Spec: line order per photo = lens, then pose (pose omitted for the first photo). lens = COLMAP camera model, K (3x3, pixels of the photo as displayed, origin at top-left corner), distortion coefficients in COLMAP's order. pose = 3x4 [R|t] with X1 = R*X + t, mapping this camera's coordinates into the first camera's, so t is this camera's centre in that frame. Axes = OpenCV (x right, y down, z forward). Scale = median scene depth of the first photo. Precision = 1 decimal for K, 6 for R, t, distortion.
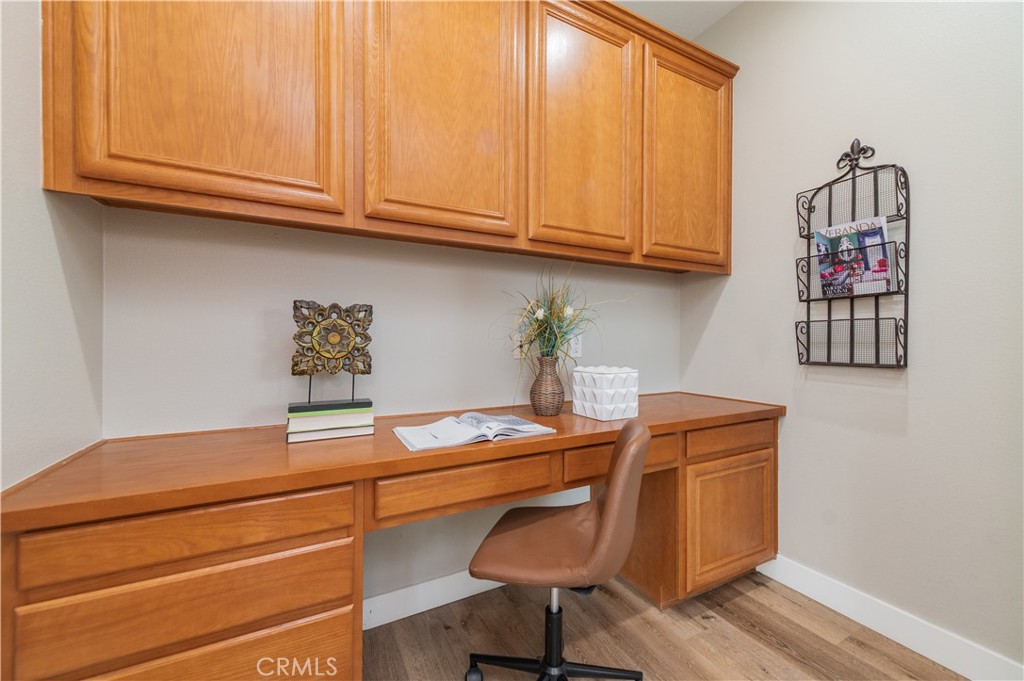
lens RADIAL K [[399.7, 0, 518.2], [0, 399.7, 341.1], [0, 0, 1]] dist [0.009637, -0.003099]
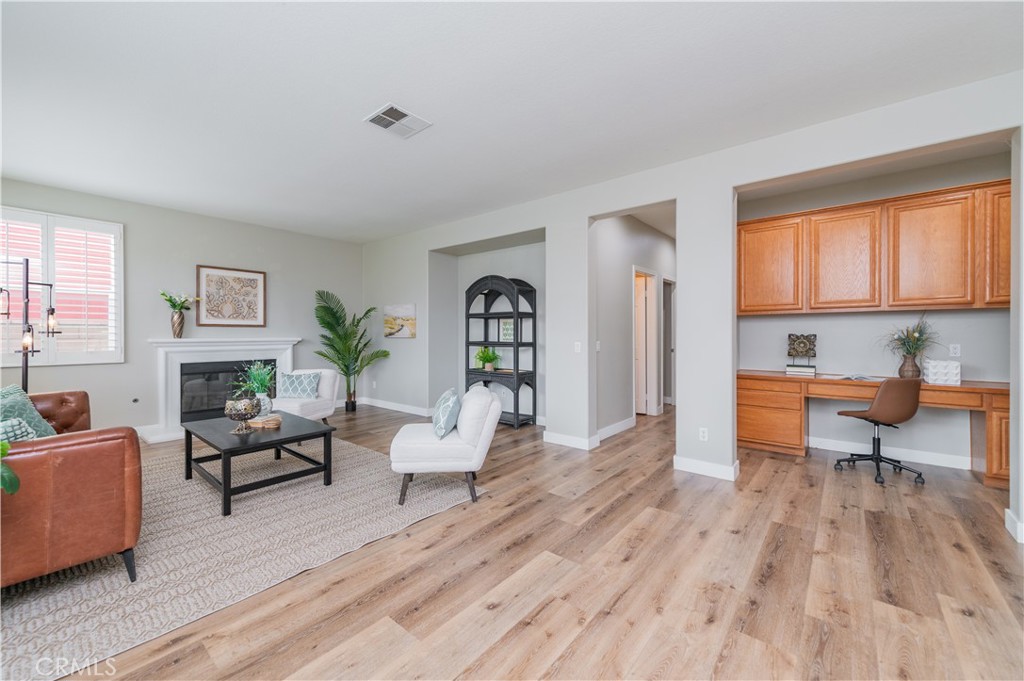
lens RADIAL K [[399.7, 0, 507.1], [0, 399.7, 337.0], [0, 0, 1]] dist [0.009637, -0.003099]
pose [[0.371061, -0.001570, -0.928607, 1.624572], [-0.001197, 0.999997, -0.002169, -0.063536], [0.928608, 0.001917, 0.371058, -2.346856]]
